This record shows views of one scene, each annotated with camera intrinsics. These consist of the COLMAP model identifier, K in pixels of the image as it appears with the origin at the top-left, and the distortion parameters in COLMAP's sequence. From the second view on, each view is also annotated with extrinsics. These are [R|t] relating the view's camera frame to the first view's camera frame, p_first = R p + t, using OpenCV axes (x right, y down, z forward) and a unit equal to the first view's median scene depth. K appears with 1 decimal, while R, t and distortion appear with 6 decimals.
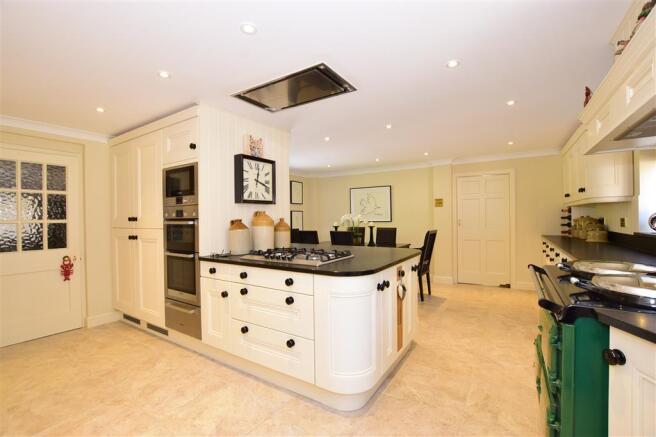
lens RADIAL K [[287.5, 0, 326.9], [0, 287.5, 219.9], [0, 0, 1]] dist [-0.022616, 0.001565]
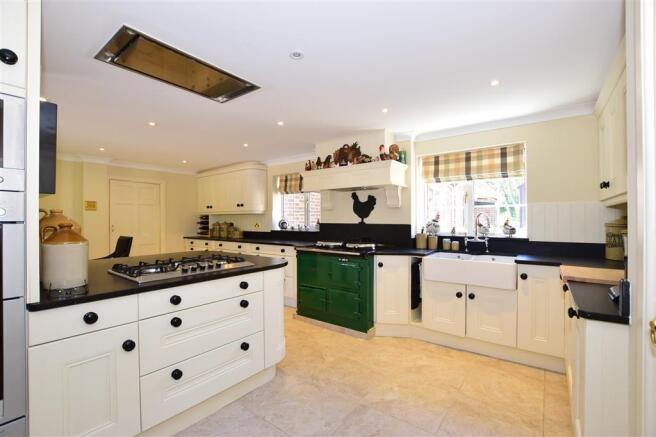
lens RADIAL K [[287.5, 0, 326.8], [0, 287.5, 218.3], [0, 0, 1]] dist [-0.022616, 0.001565]
pose [[0.090343, 0.016303, 0.995777, -0.806391], [0.011597, 0.999781, -0.017421, 0.002443], [-0.995843, 0.013122, 0.090134, 0.450414]]
